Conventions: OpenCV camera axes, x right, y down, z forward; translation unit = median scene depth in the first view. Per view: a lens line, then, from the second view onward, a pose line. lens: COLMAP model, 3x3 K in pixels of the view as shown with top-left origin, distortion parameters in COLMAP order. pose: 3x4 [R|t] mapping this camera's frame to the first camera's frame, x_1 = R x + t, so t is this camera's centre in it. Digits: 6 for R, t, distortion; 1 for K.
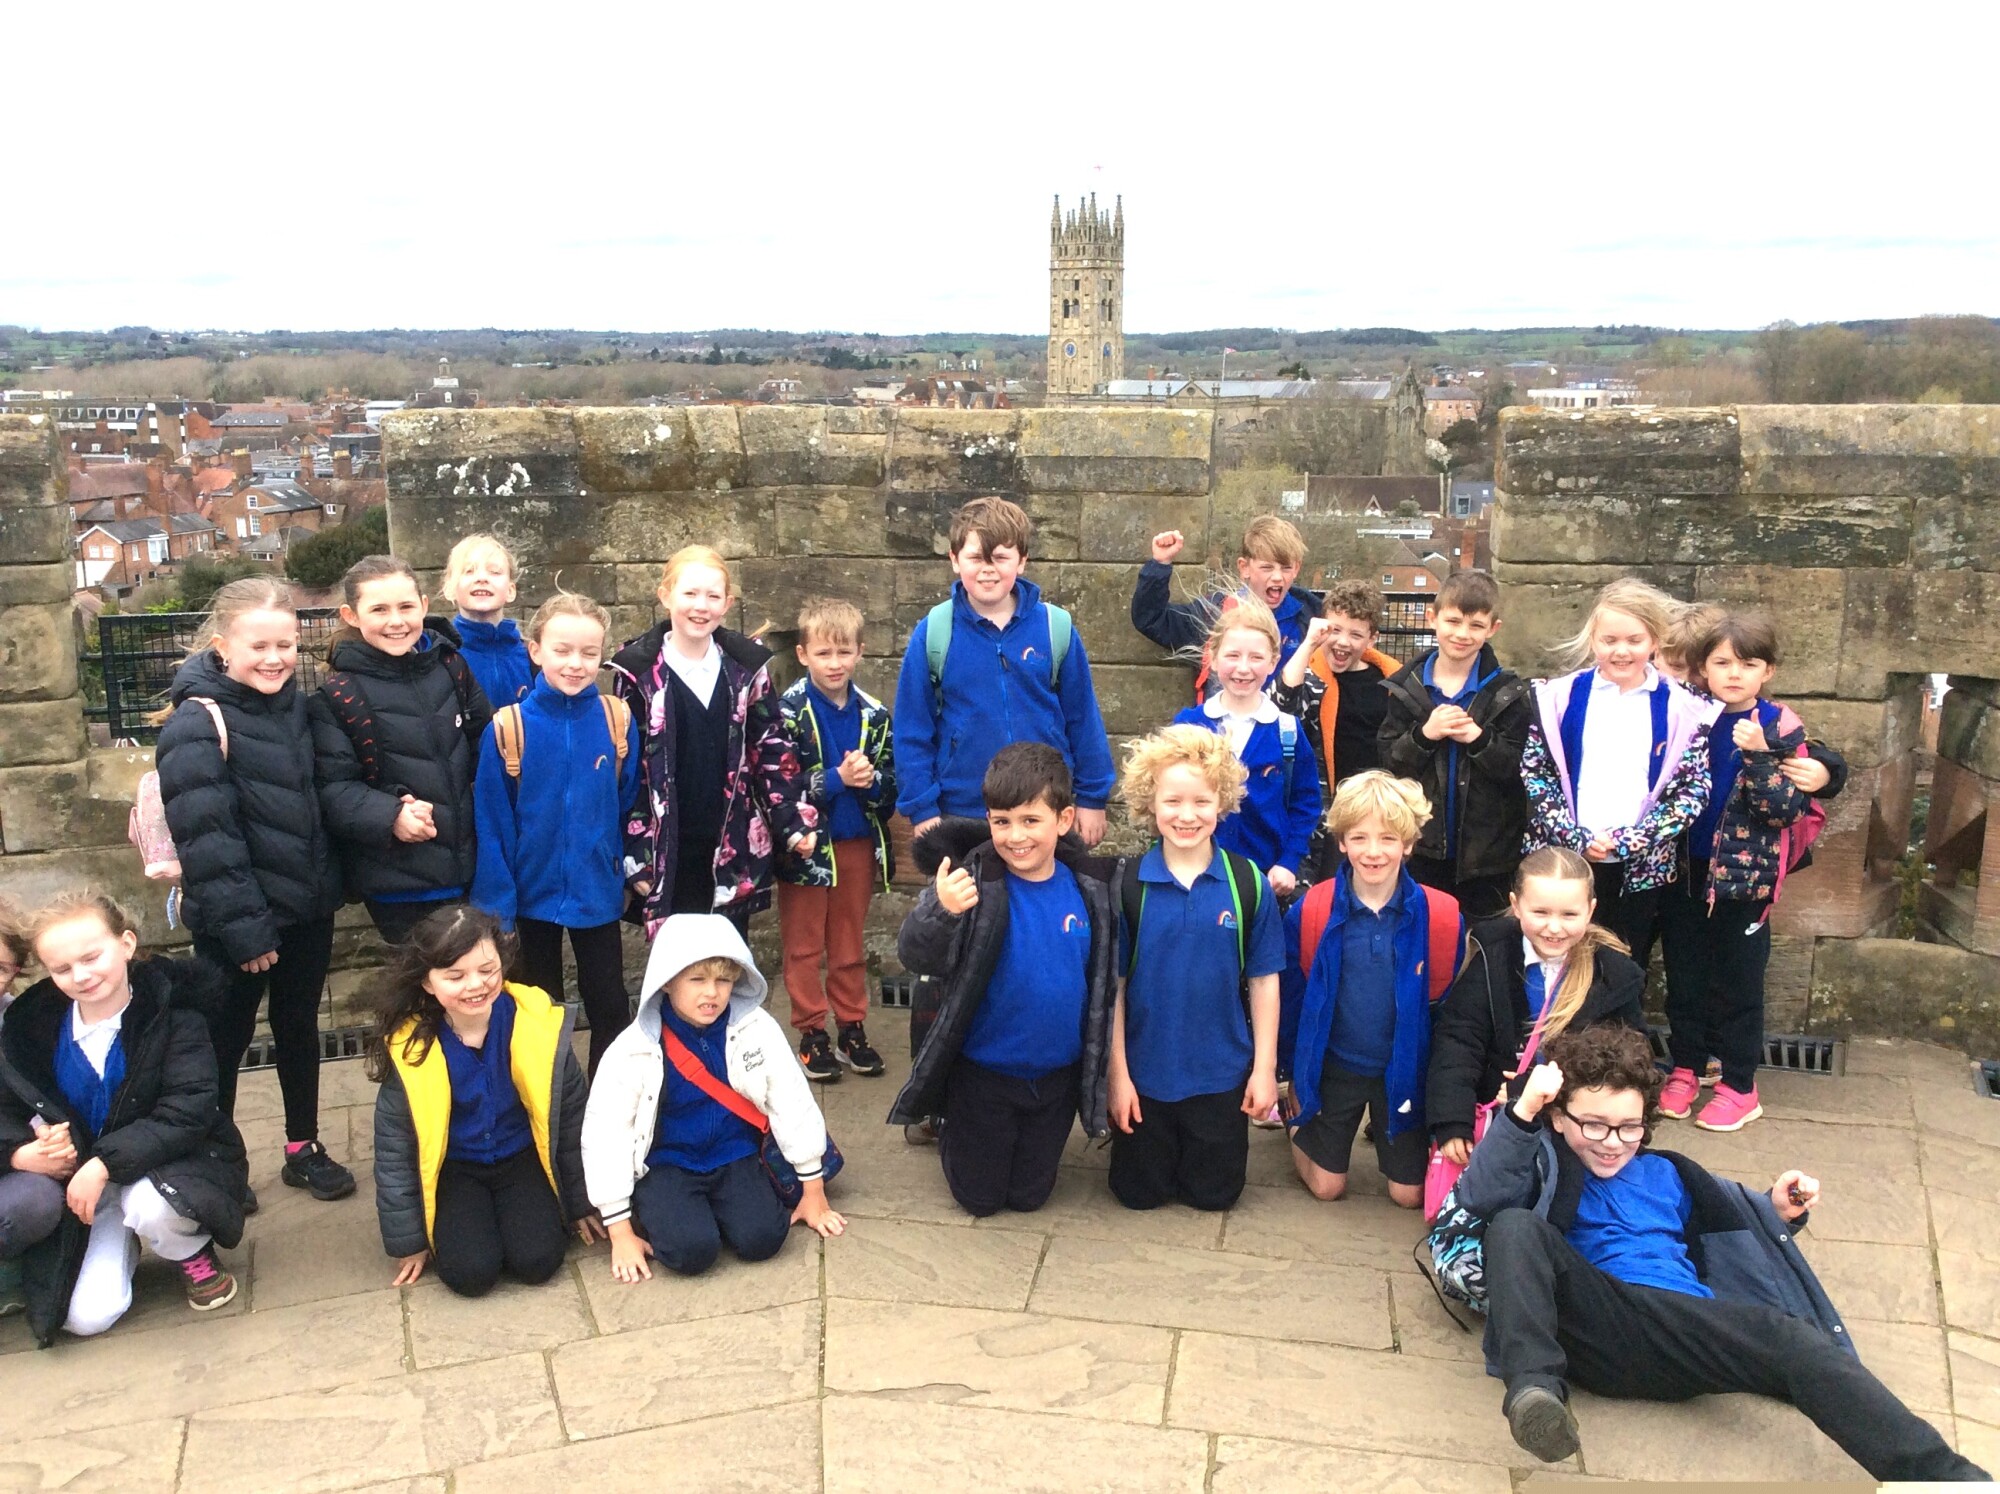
lens RADIAL K [[1755.1, 0, 999.9], [0, 1755.1, 718.7], [0, 0, 1]] dist [0.128580, -0.248304]
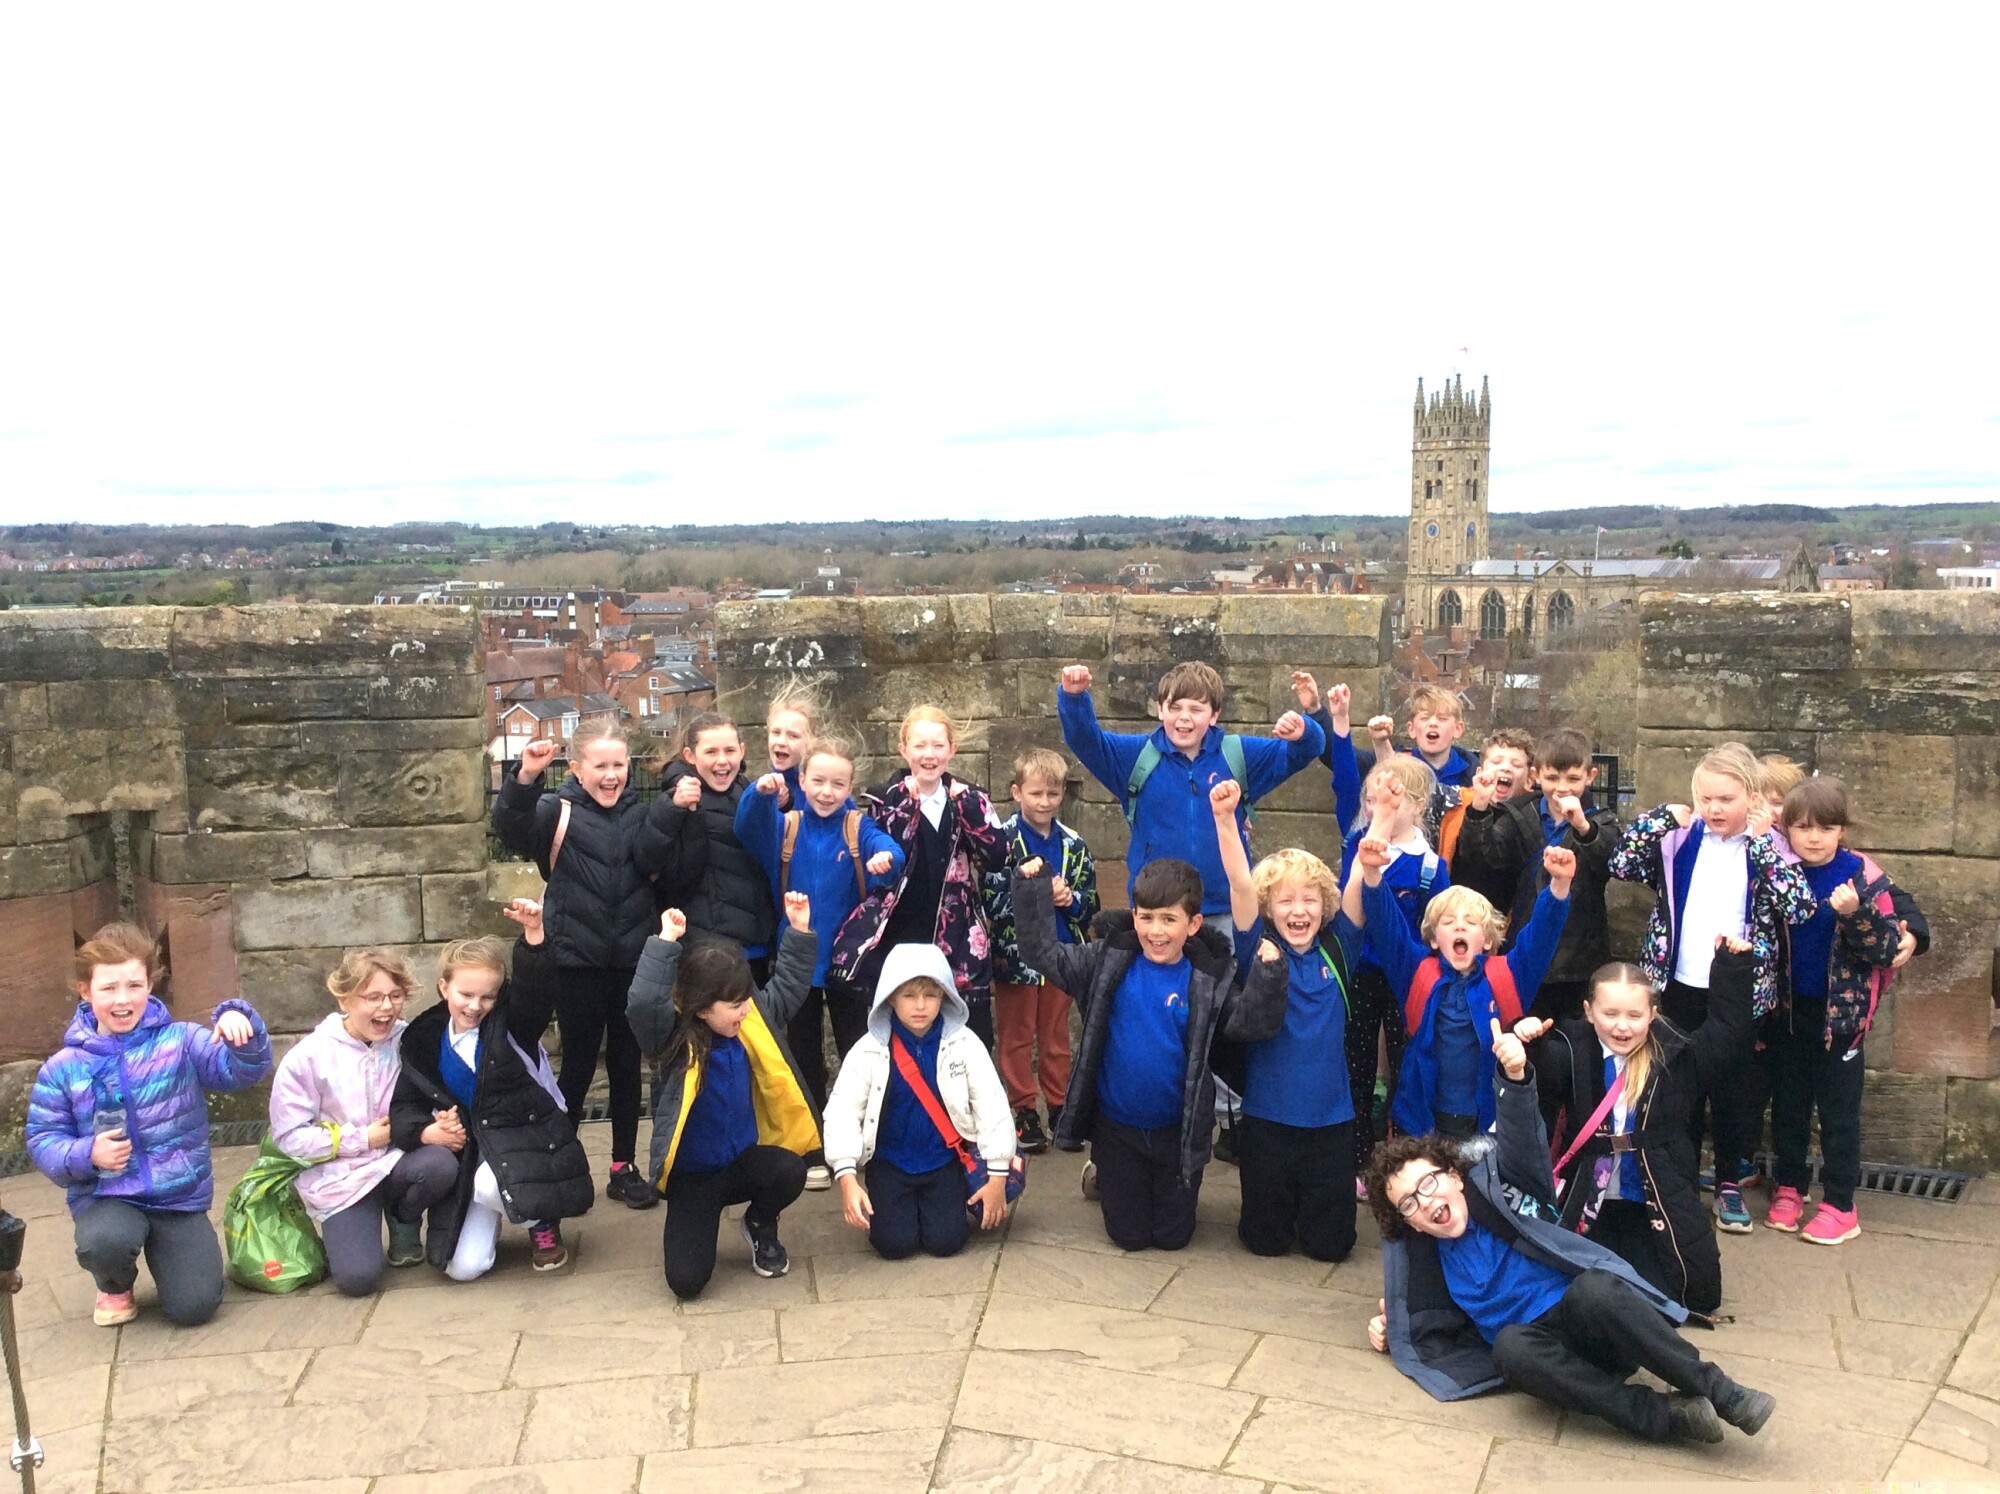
lens RADIAL K [[1831.7, 0, 1000.0], [0, 1831.7, 747.0], [0, 0, 1]] dist [0.088618, -0.202471]
pose [[0.977597, 0.012317, -0.210124, 0.128560], [-0.030919, 0.995860, -0.085475, 0.036524], [0.208201, 0.090057, 0.973931, -0.226341]]
